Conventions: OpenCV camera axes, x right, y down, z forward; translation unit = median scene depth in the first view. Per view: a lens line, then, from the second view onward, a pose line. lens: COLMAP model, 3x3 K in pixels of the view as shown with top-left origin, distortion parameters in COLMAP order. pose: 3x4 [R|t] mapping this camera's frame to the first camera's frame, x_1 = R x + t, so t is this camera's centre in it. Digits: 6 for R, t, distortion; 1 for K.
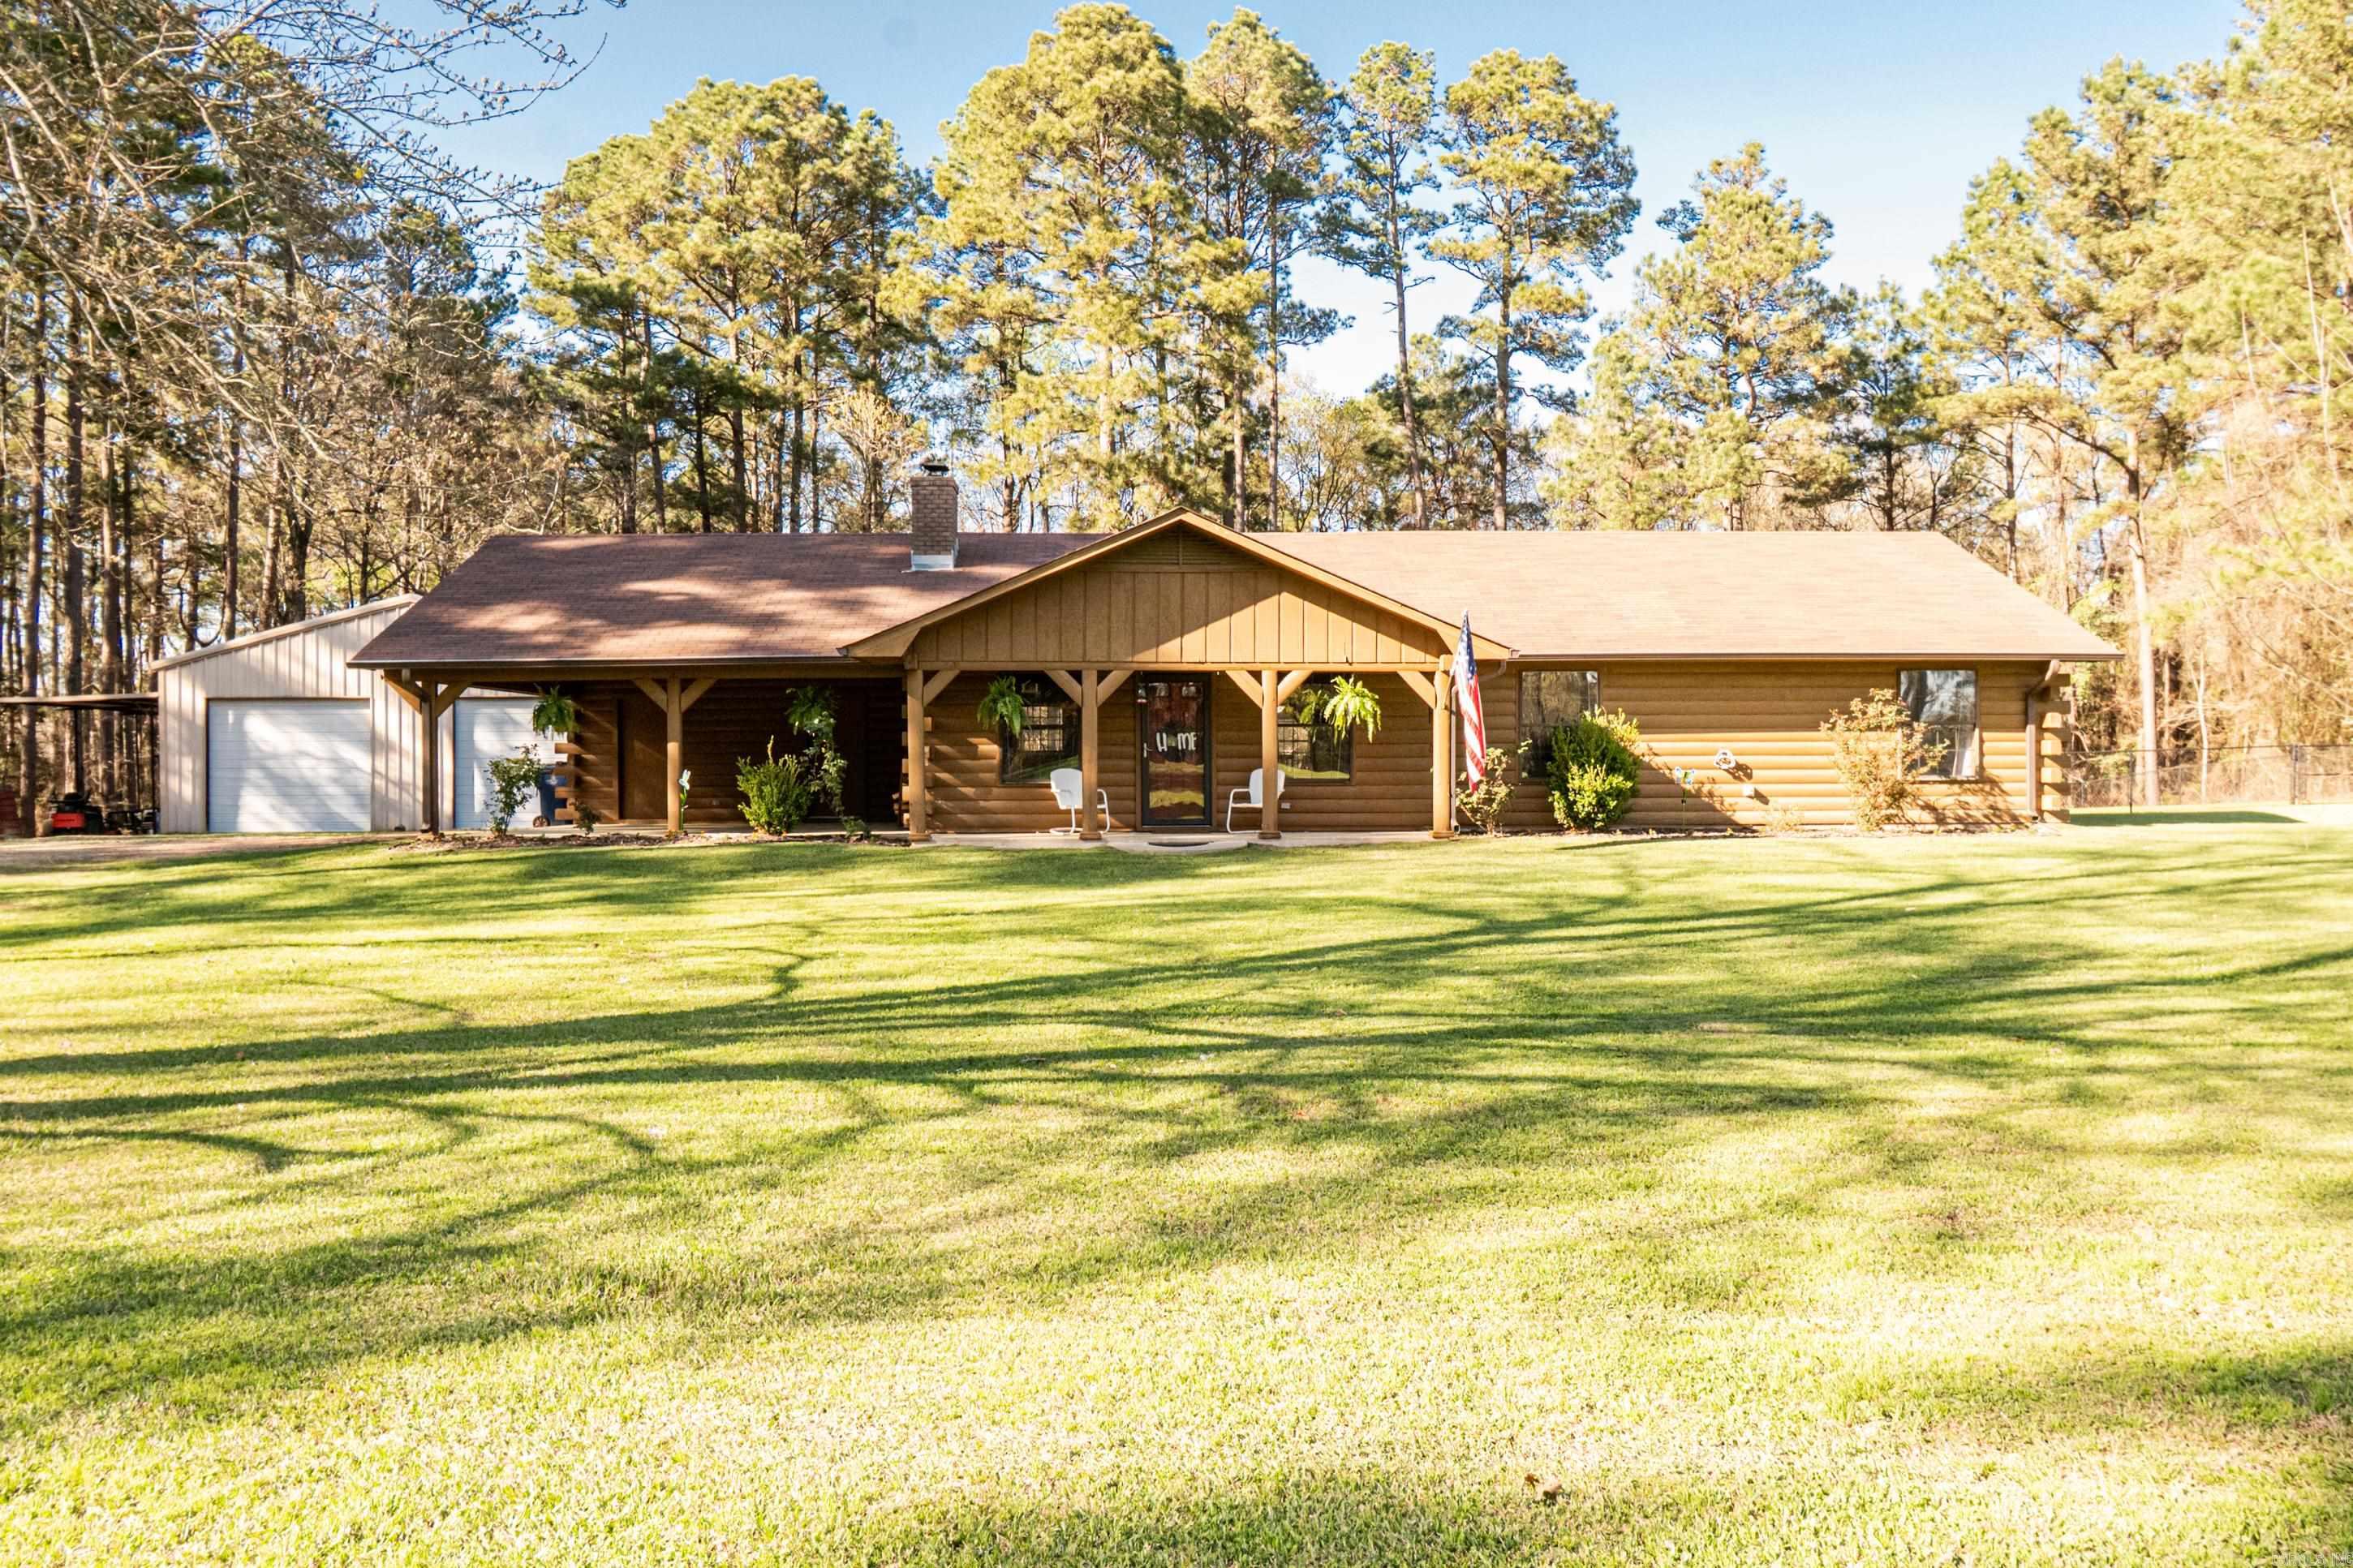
lens RADIAL K [[1834.3, 0, 1175.1], [0, 1834.3, 778.7], [0, 0, 1]] dist [0.006072, 0.002083]
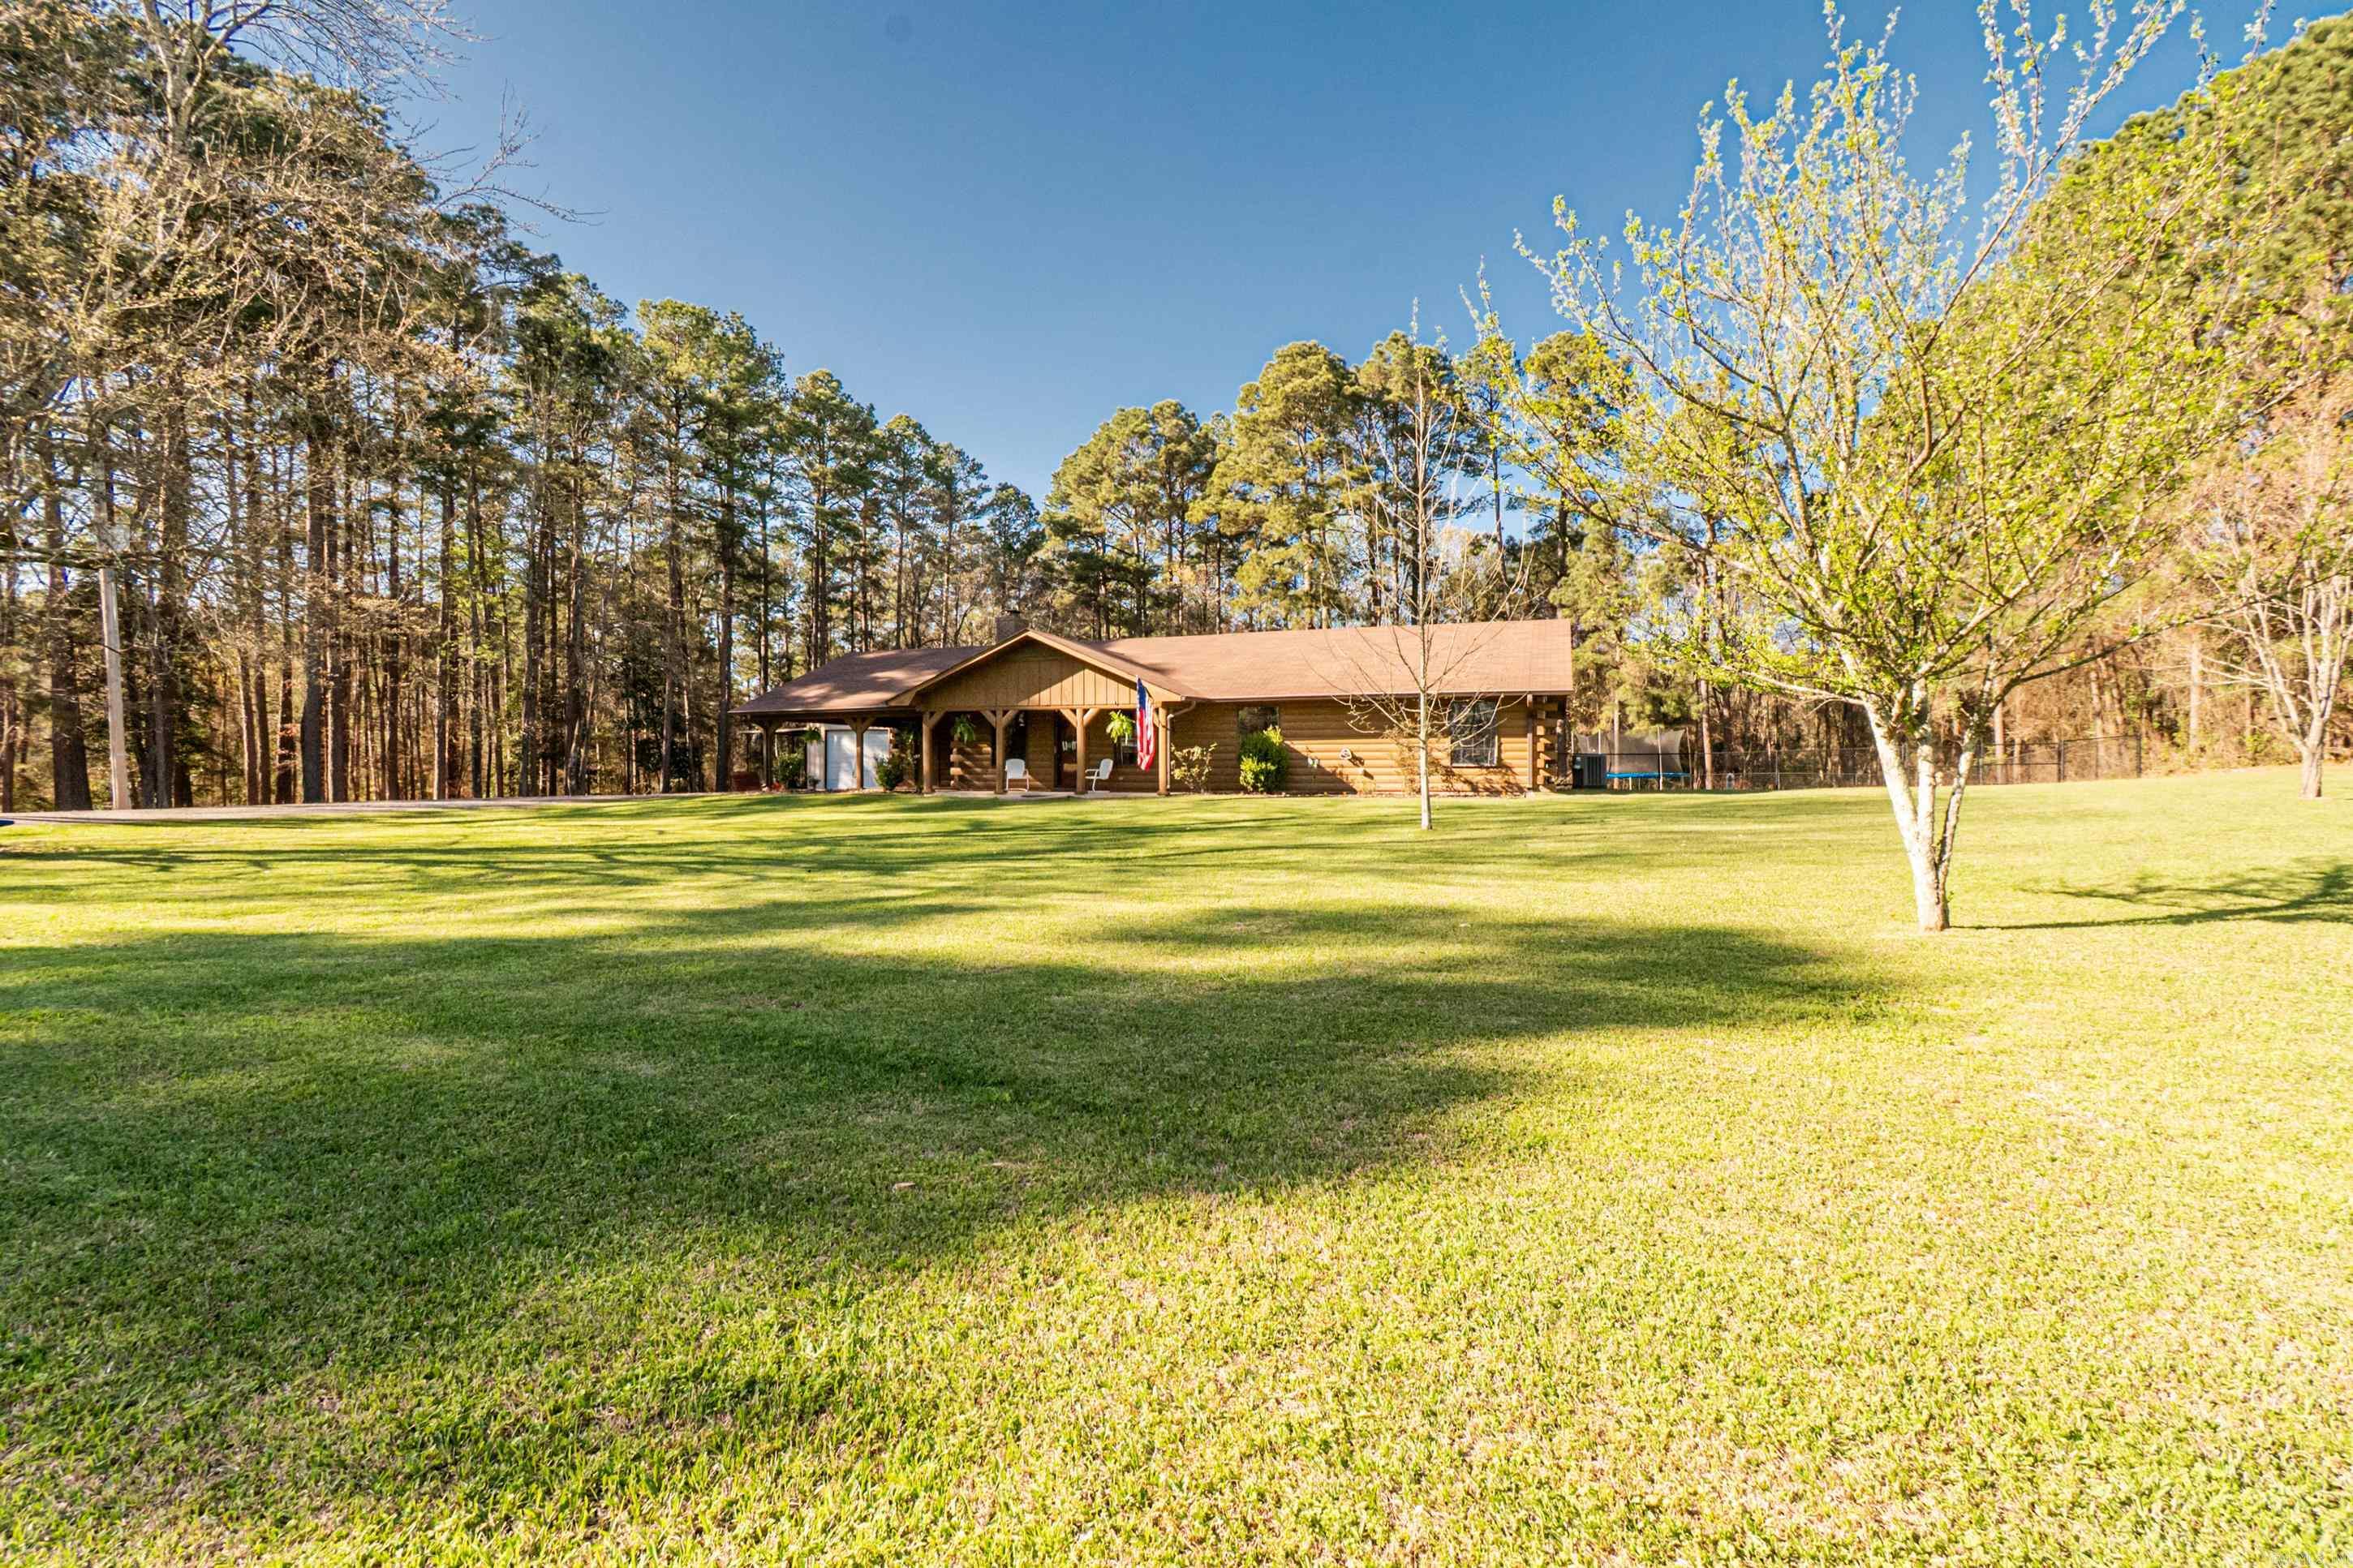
lens RADIAL K [[1024.3, 0, 1176.0], [0, 1024.3, 785.8], [0, 0, 1]] dist [-0.000006, -0.000013]
pose [[0.936989, 0.009072, -0.349241, 0.489520], [-0.004243, 0.999885, 0.014588, 0.006645], [0.349333, -0.012187, 0.936919, 0.004604]]
